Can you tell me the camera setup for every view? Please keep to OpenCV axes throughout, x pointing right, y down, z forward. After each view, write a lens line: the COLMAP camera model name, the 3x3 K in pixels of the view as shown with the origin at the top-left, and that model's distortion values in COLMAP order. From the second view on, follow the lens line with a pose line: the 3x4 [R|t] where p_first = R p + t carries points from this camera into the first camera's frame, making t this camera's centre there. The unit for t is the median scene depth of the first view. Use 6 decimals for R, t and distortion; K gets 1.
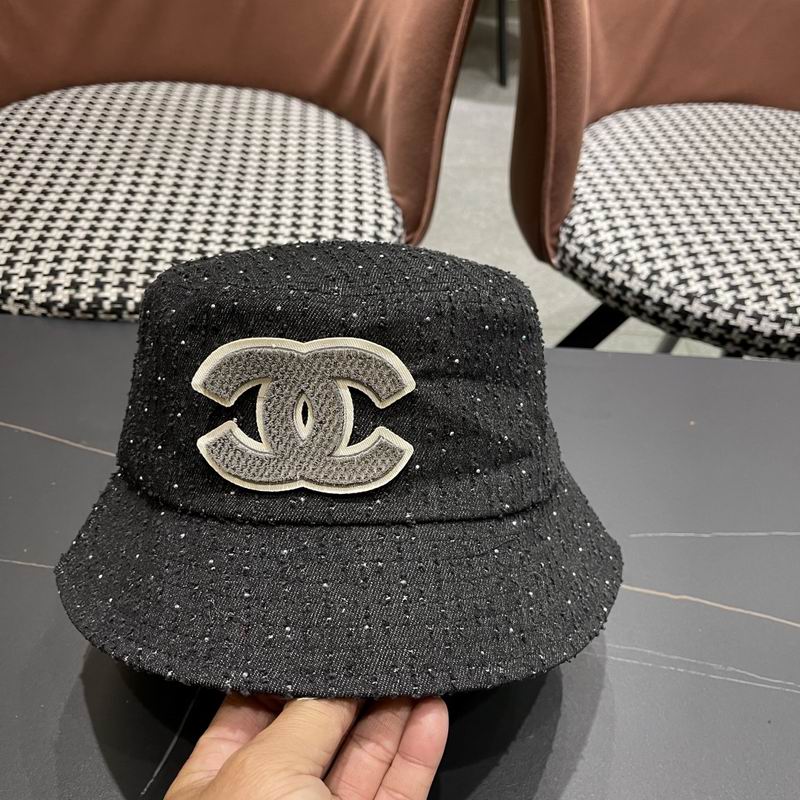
lens RADIAL K [[832.3, 0, 398.6], [0, 832.3, 411.7], [0, 0, 1]] dist [0.022749, 0.000000]
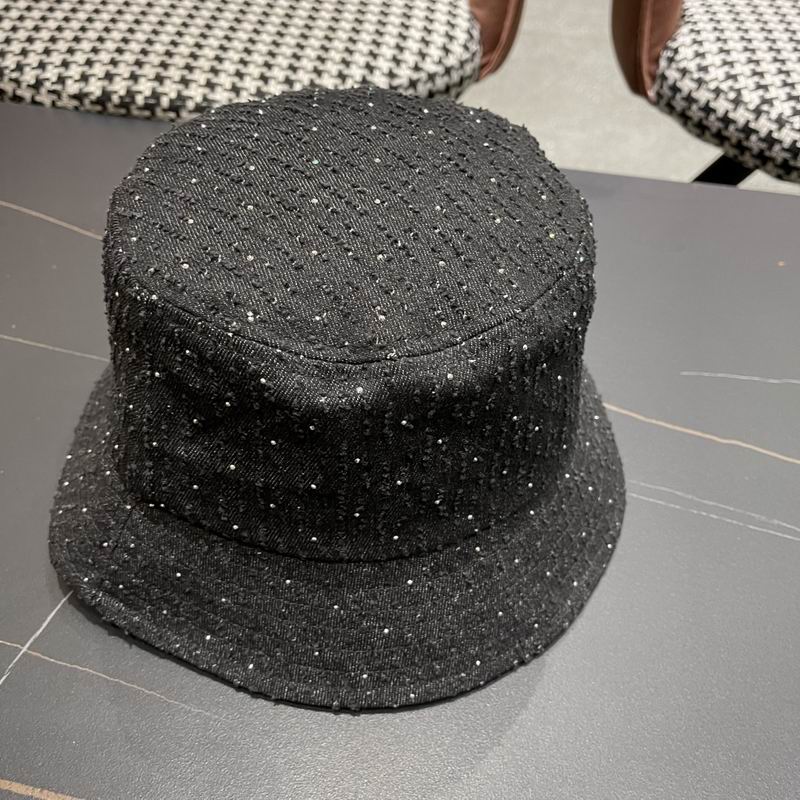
lens RADIAL K [[832.3, 0, 399.3], [0, 832.3, 413.9], [0, 0, 1]] dist [0.022749, 0.000000]
pose [[0.988365, 0.091197, -0.121728, 0.070267], [-0.078410, 0.991270, 0.106000, 0.085935], [0.130332, -0.095222, 0.986887, 0.079337]]
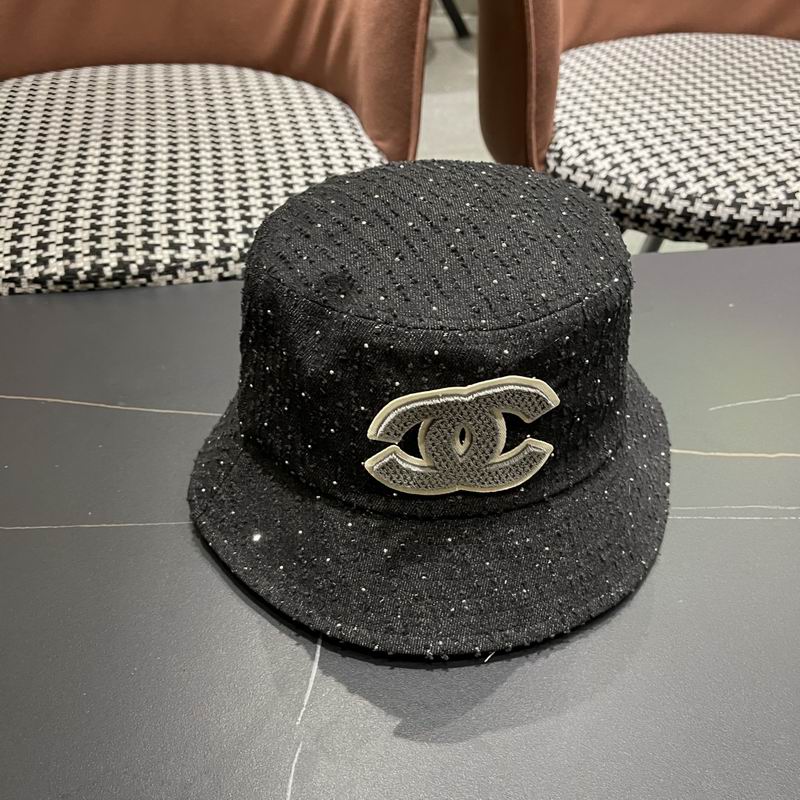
lens RADIAL K [[832.3, 0, 413.8], [0, 832.3, 408.8], [0, 0, 1]] dist [0.022749, 0.000000]
pose [[0.983579, -0.144317, 0.108370, -0.121665], [0.147384, 0.988860, -0.020805, 0.082572], [-0.104160, 0.036435, 0.993893, 0.040759]]
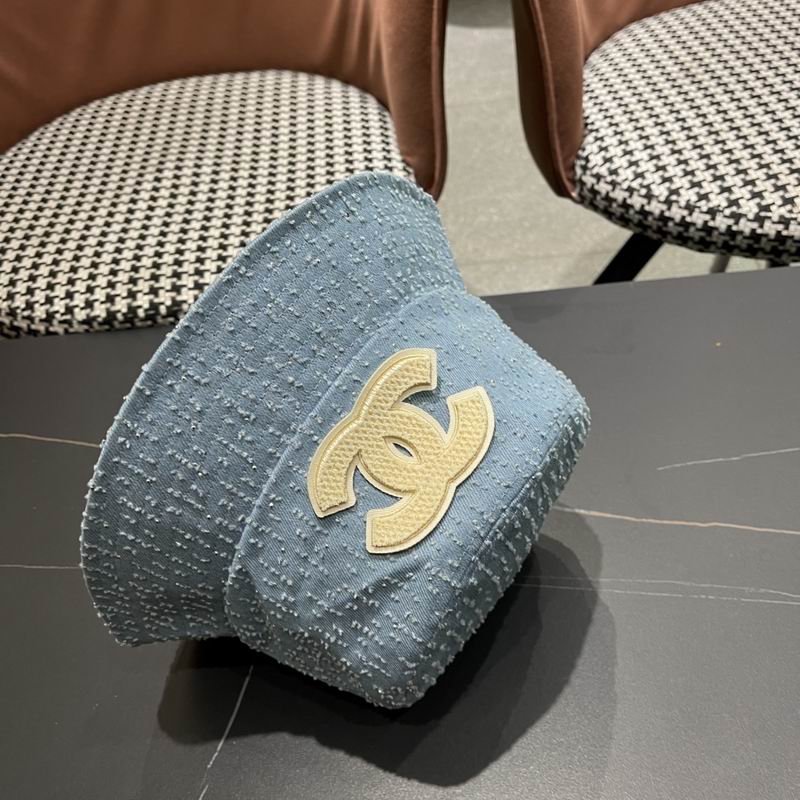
lens RADIAL K [[832.3, 0, 405.6], [0, 832.3, 399.8], [0, 0, 1]] dist [0.022749, 0.000000]
pose [[0.984044, -0.139544, -0.110389, 0.071718], [0.145405, 0.988259, 0.046915, -0.017776], [0.102546, -0.062217, 0.992781, -0.017592]]
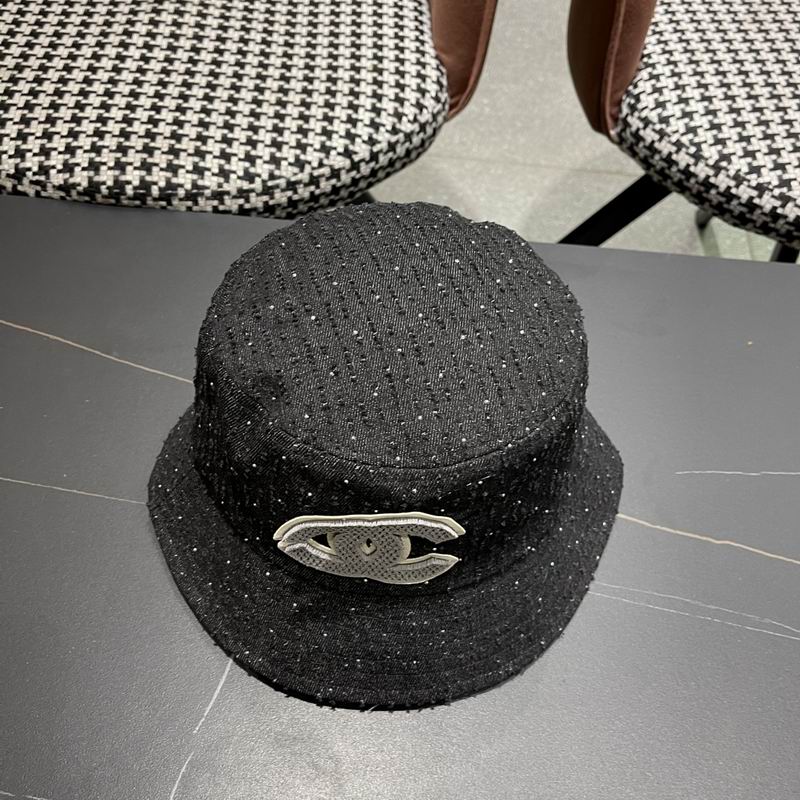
lens RADIAL K [[832.3, 0, 399.6], [0, 832.3, 411.9], [0, 0, 1]] dist [0.022749, 0.000000]
pose [[0.999386, 0.030433, -0.017370, -0.022126], [-0.025600, 0.972583, 0.231144, -0.097712], [0.023928, -0.230557, 0.972764, 0.040279]]
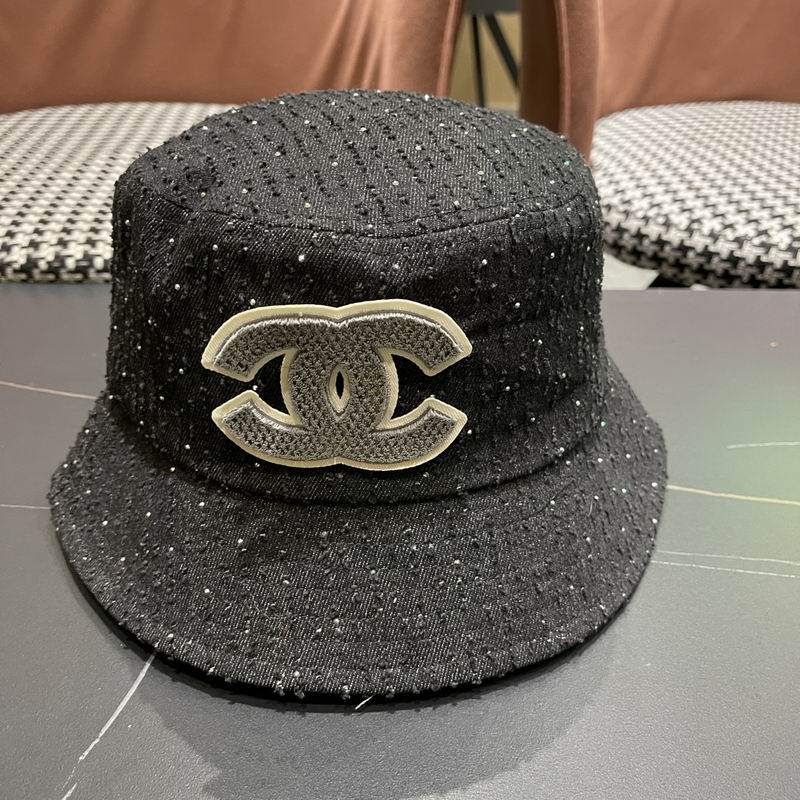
lens RADIAL K [[832.3, 0, 401.7], [0, 832.3, 409.5], [0, 0, 1]] dist [0.022749, 0.000000]
pose [[0.998653, -0.050211, 0.013056, -0.025447], [0.051701, 0.984092, -0.169968, 0.163153], [-0.004314, 0.170415, 0.985363, 0.158527]]
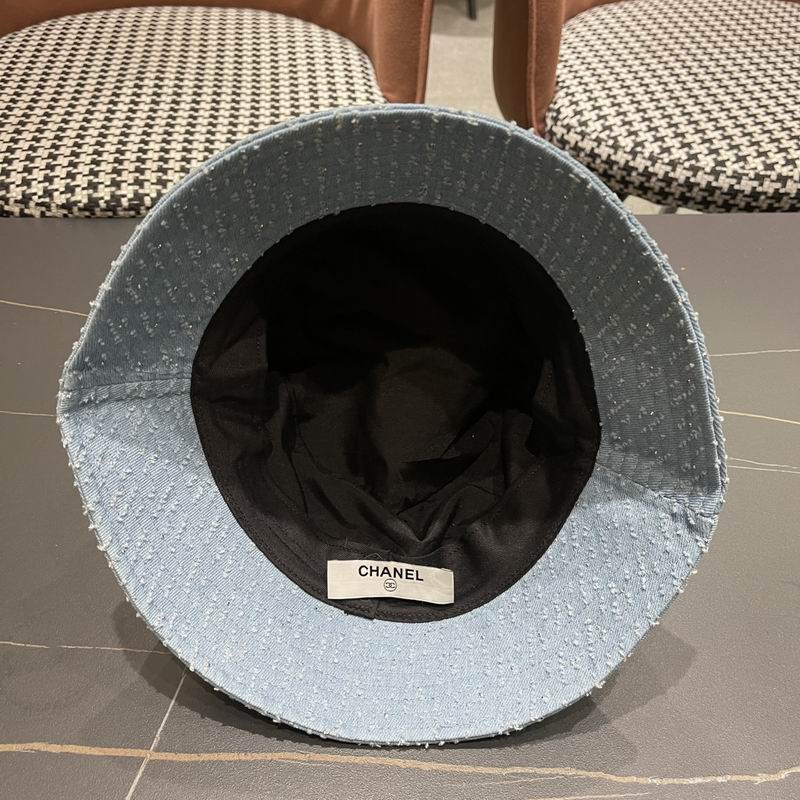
lens RADIAL K [[832.3, 0, 398.1], [0, 832.3, 402.1], [0, 0, 1]] dist [0.022749, 0.000000]
pose [[0.997443, -0.070321, 0.012778, -0.032008], [0.069899, 0.997075, 0.030906, 0.102998], [-0.014914, -0.029934, 0.999441, -0.059649]]
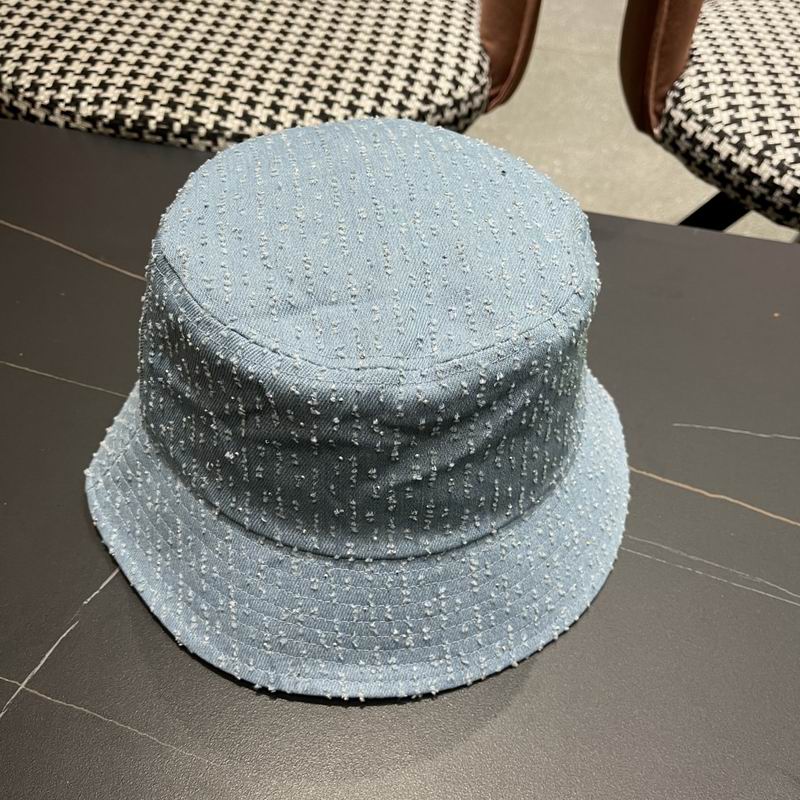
lens RADIAL K [[832.3, 0, 400.3], [0, 832.3, 411.6], [0, 0, 1]] dist [0.022749, 0.000000]
pose [[0.984755, 0.125691, -0.120247, 0.069816], [-0.112950, 0.987769, 0.107496, 0.051929], [0.132287, -0.092275, 0.986907, 0.070562]]
